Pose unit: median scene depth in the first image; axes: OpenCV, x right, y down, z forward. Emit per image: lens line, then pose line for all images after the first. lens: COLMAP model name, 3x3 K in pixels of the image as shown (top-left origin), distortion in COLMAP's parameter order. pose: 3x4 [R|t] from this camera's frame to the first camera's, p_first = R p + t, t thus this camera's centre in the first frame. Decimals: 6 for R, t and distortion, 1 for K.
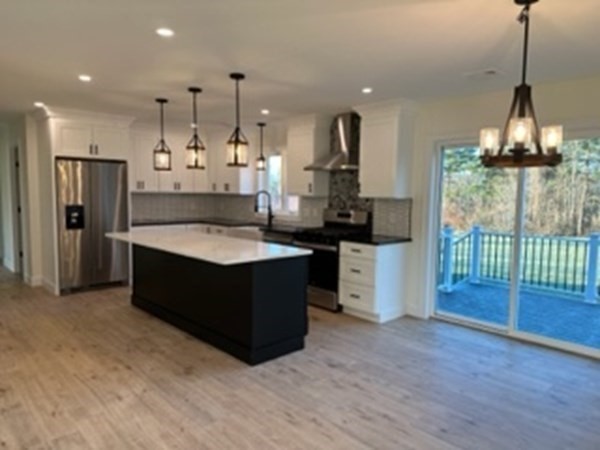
lens RADIAL K [[423.1, 0, 303.9], [0, 423.1, 231.2], [0, 0, 1]] dist [0.033010, -0.009399]
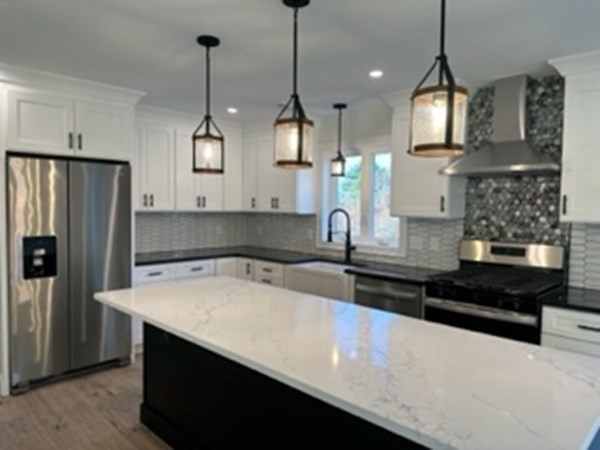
lens RADIAL K [[423.1, 0, 297.9], [0, 423.1, 226.5], [0, 0, 1]] dist [0.033010, -0.009399]
pose [[0.999699, -0.003416, 0.024301, -0.202450], [0.004452, 0.999079, -0.042670, -0.047102], [-0.024133, 0.042765, 0.998794, 0.412627]]
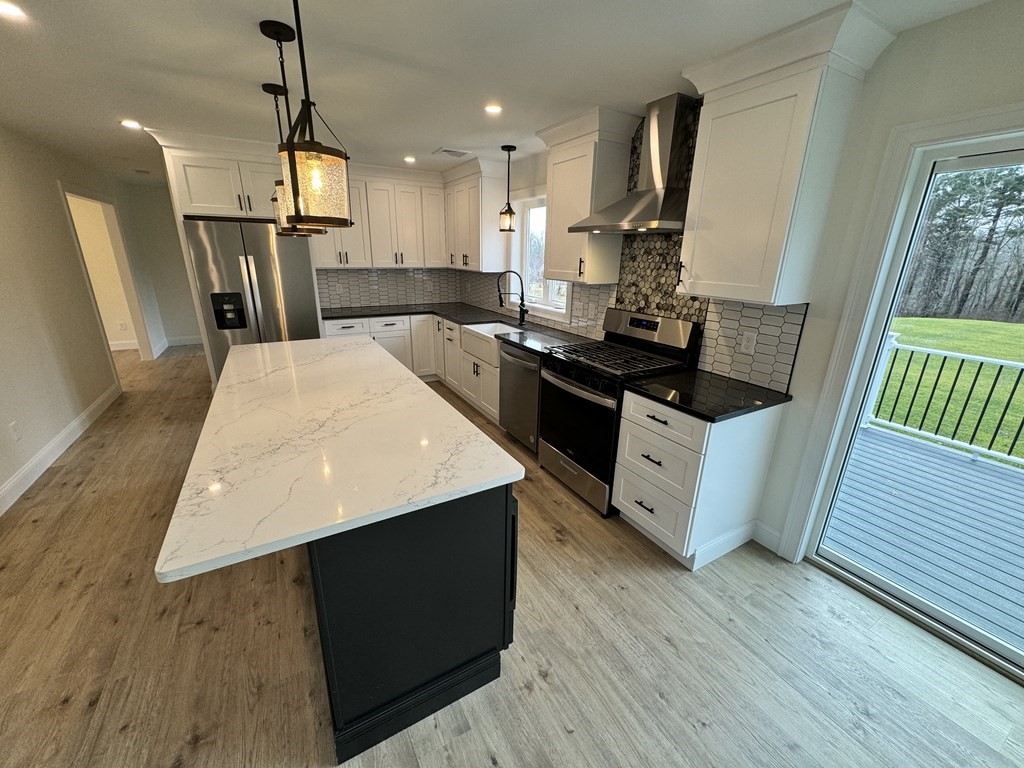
lens RADIAL K [[410.1, 0, 509.0], [0, 410.1, 389.4], [0, 0, 1]] dist [-0.011588, 0.000345]
pose [[0.970235, 0.078200, -0.229194, 0.056475], [-0.024430, 0.973206, 0.228635, -0.069397], [0.240932, -0.216230, 0.946148, 0.464876]]
